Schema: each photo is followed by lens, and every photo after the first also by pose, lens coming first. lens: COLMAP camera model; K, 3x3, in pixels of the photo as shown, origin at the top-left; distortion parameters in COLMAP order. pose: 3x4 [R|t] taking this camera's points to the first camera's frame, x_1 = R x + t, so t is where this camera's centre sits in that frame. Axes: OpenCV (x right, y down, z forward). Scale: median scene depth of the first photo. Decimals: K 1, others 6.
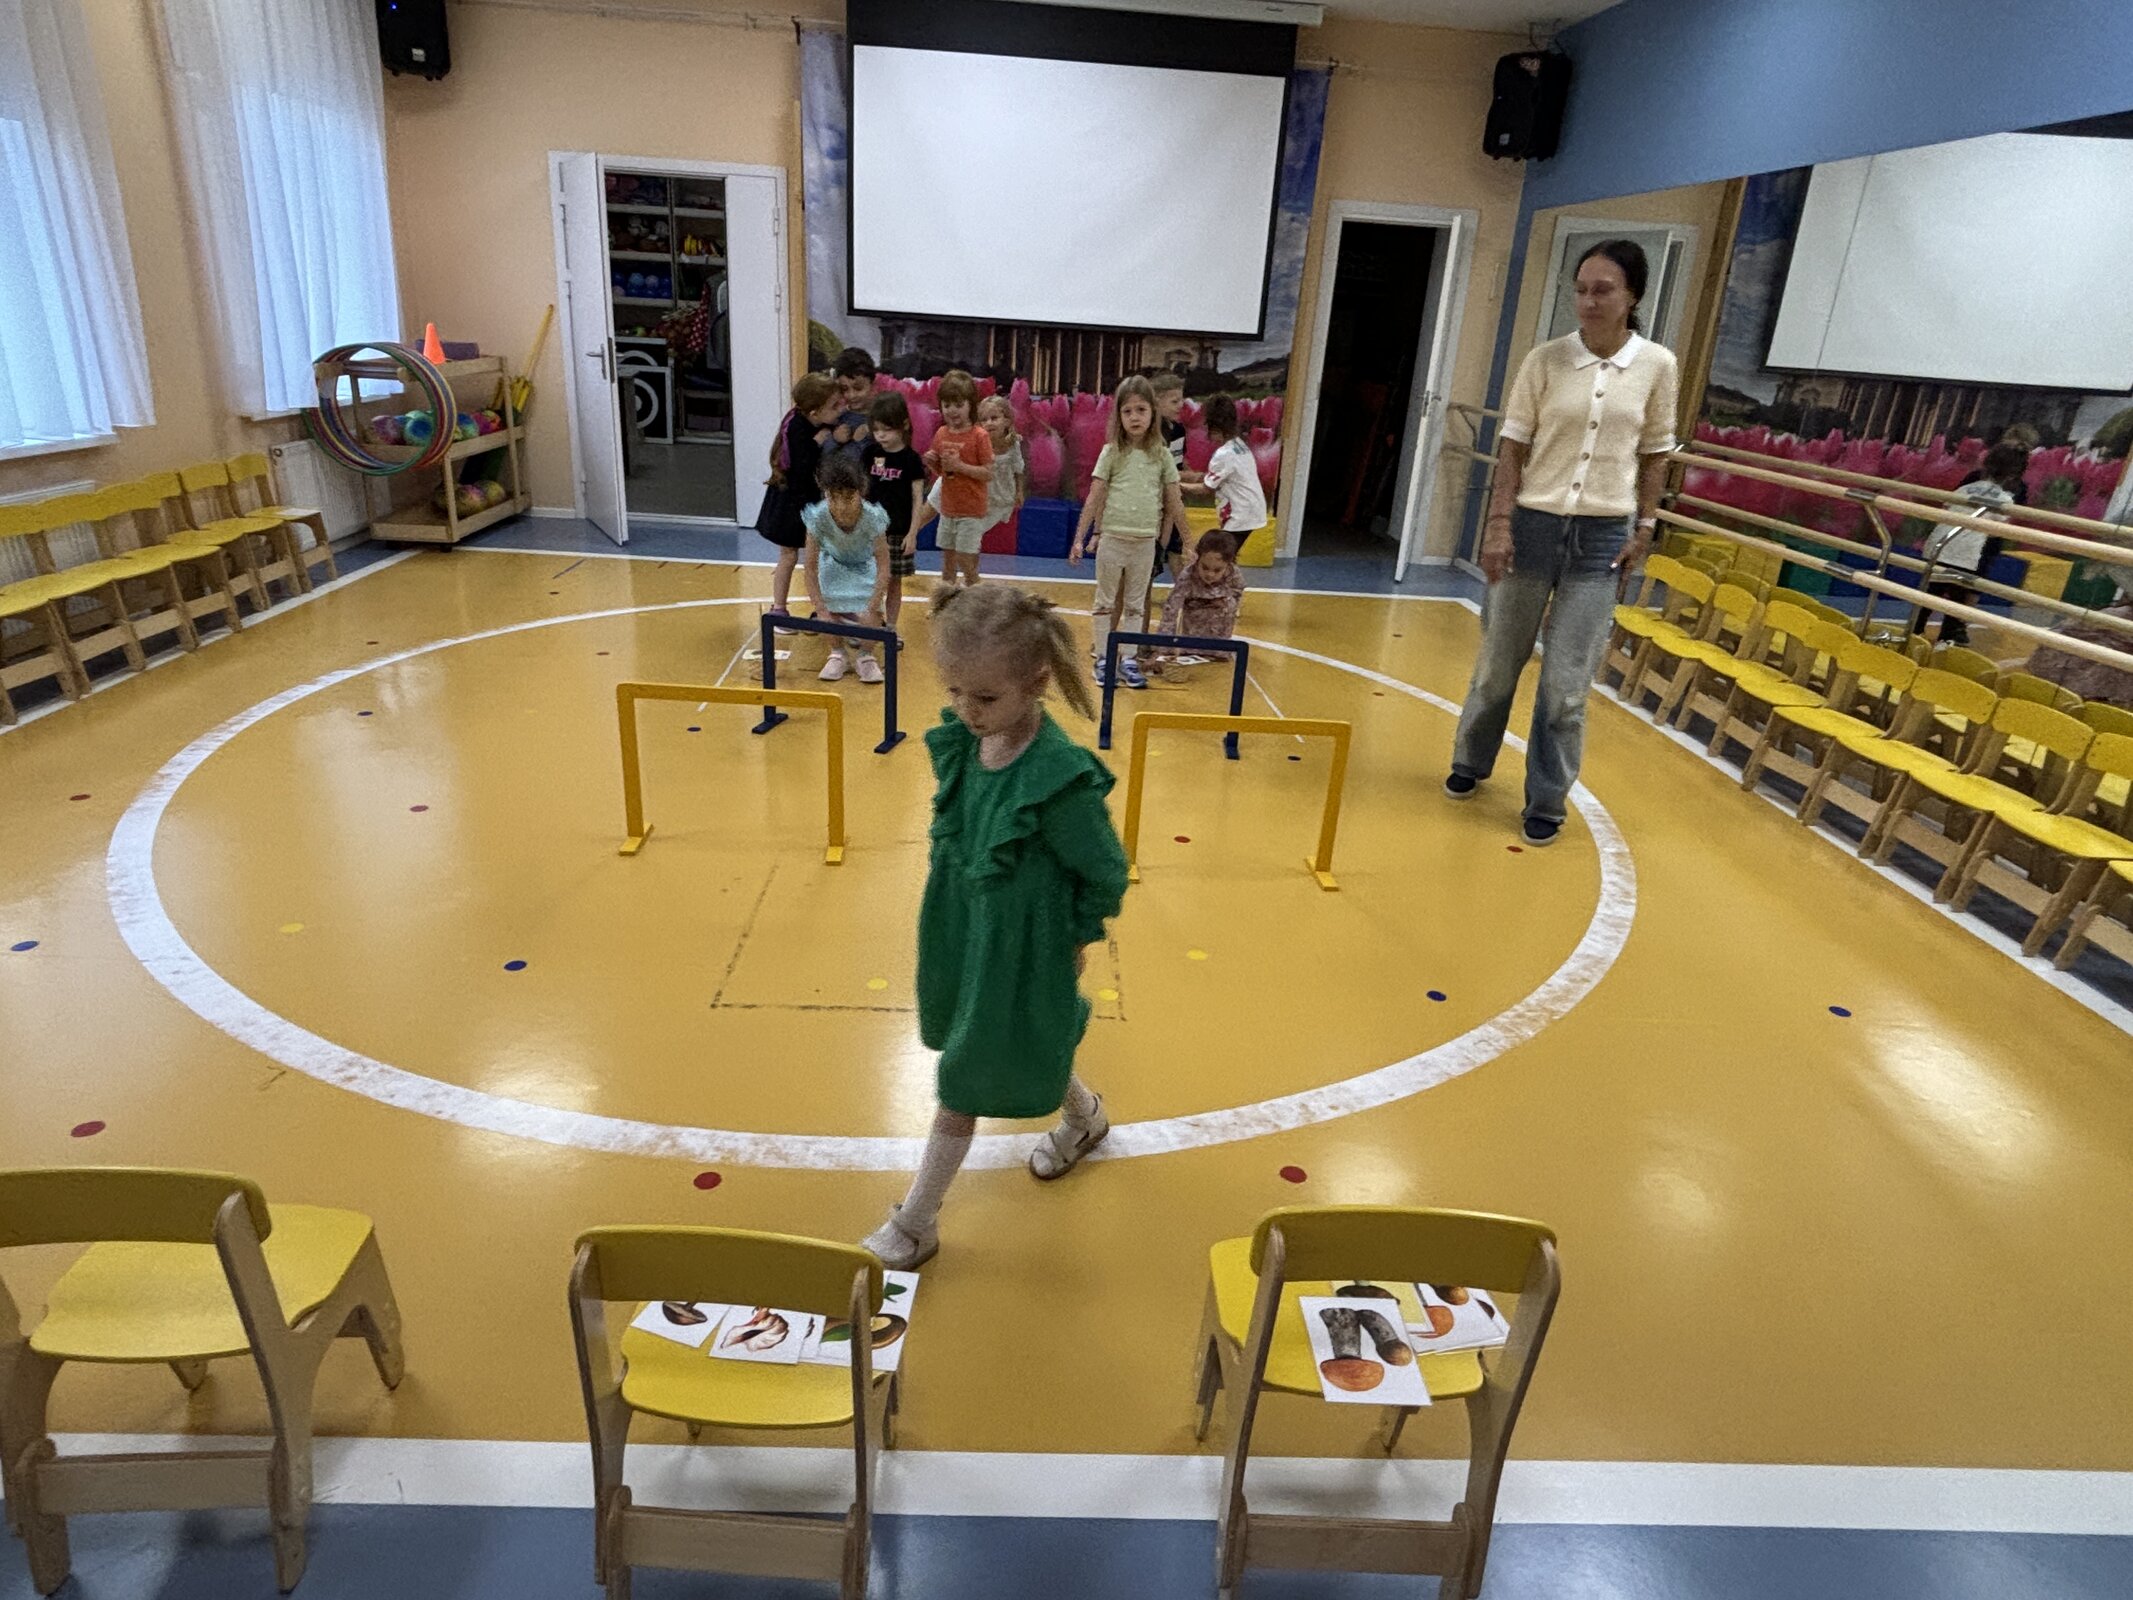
lens RADIAL K [[1276.3, 0, 1071.6], [0, 1276.3, 802.9], [0, 0, 1]] dist [0.024228, -0.041370]
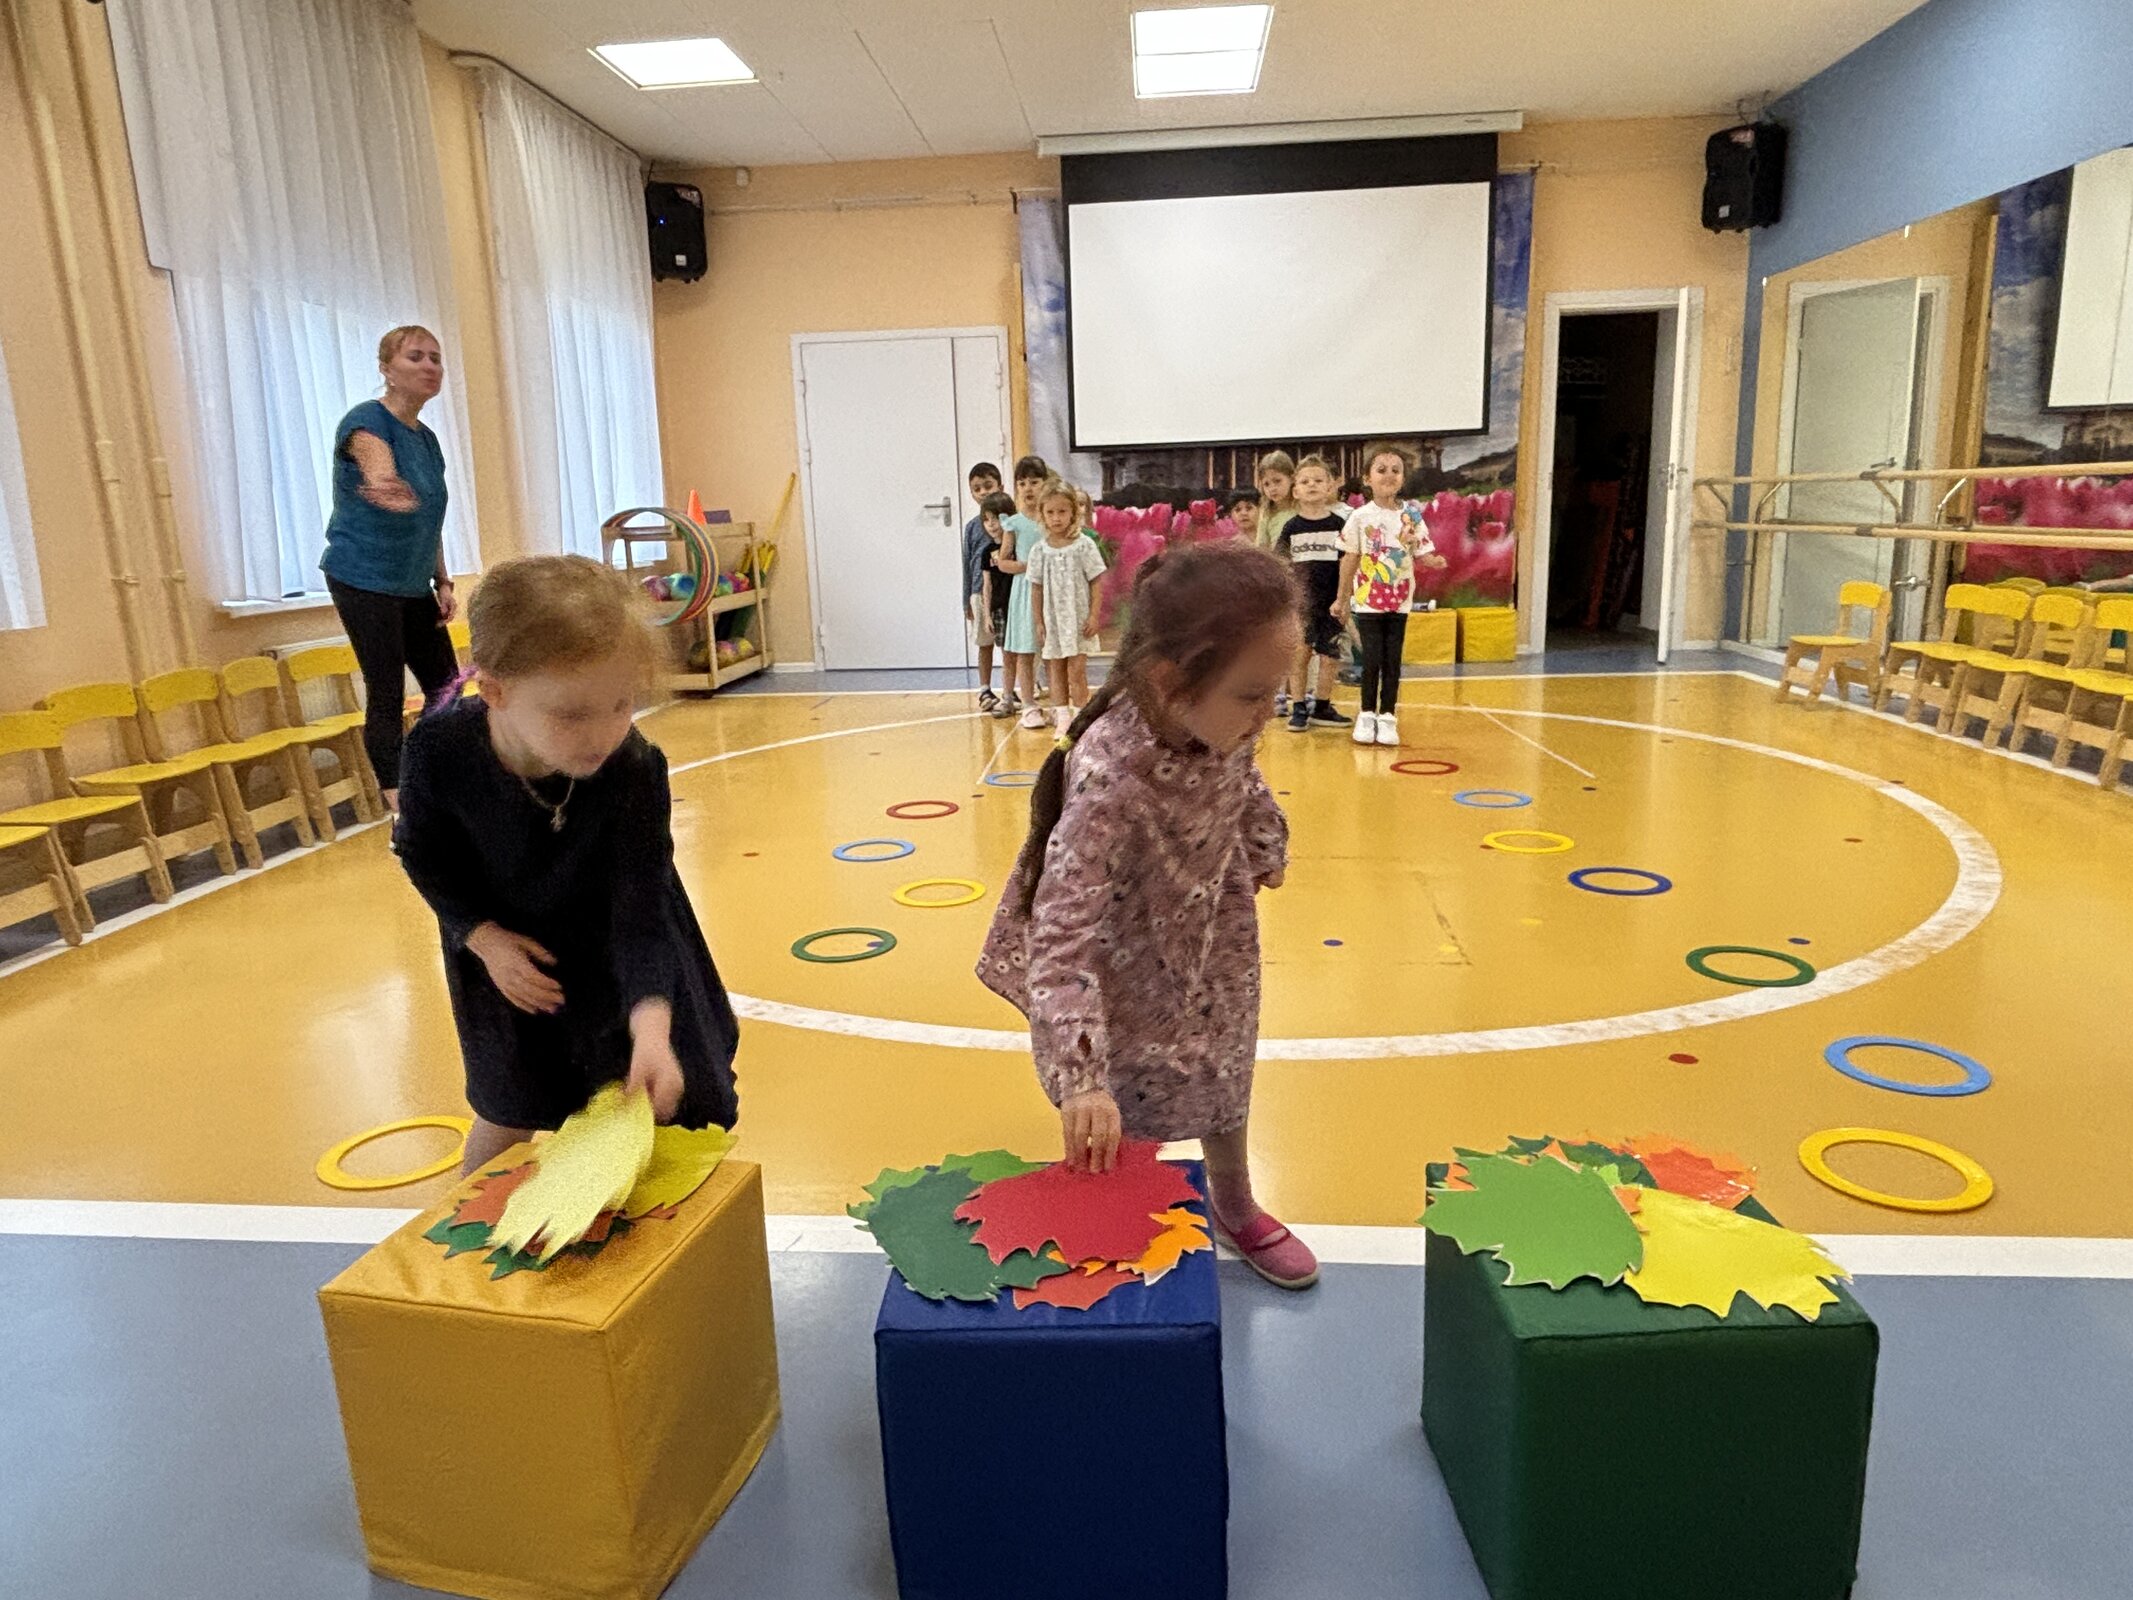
lens RADIAL K [[1384.3, 0, 1064.4], [0, 1384.3, 804.2], [0, 0, 1]] dist [0.041374, -0.043939]
pose [[0.988297, -0.066524, -0.137275, -0.047163], [0.043500, 0.985438, -0.164374, 0.086684], [0.146211, 0.156479, 0.976799, -0.052872]]
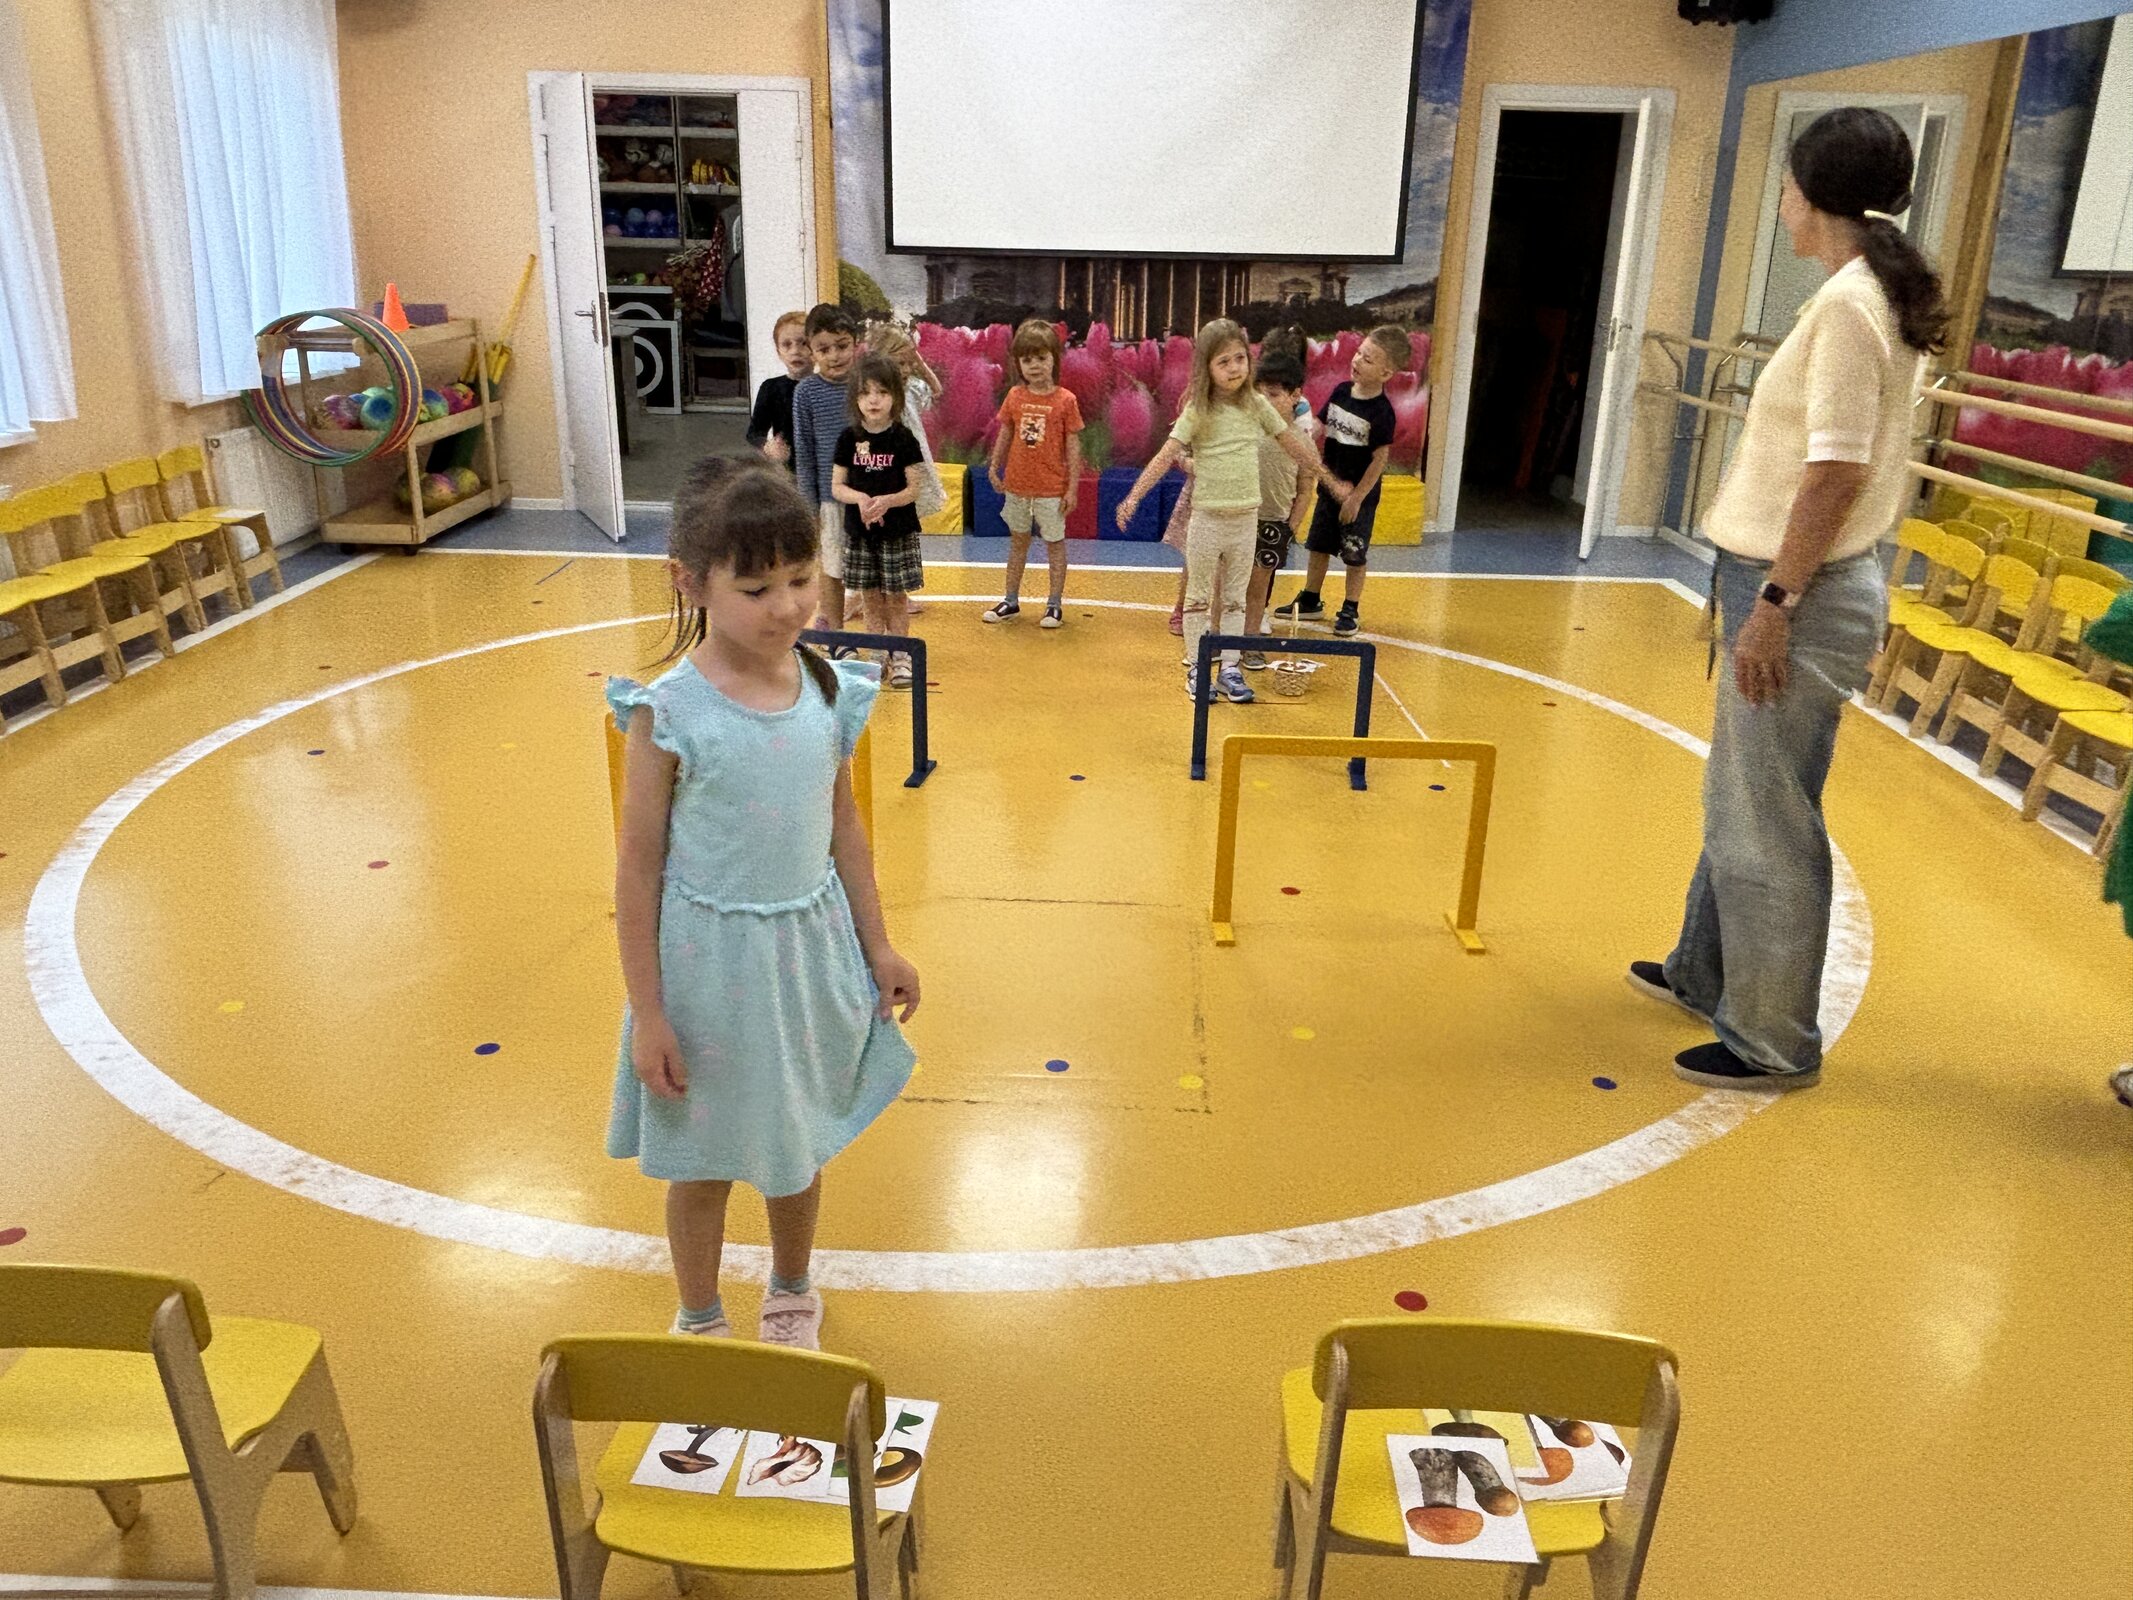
lens RADIAL K [[1629.3, 0, 1066.5], [0, 1629.3, 800.0], [0, 0, 1]] dist [0.035556, -0.058301]
pose [[0.997099, -0.015412, -0.074542, 0.012928], [0.013250, 0.999480, -0.029411, -0.000237], [0.074956, 0.028338, 0.996784, -0.022518]]
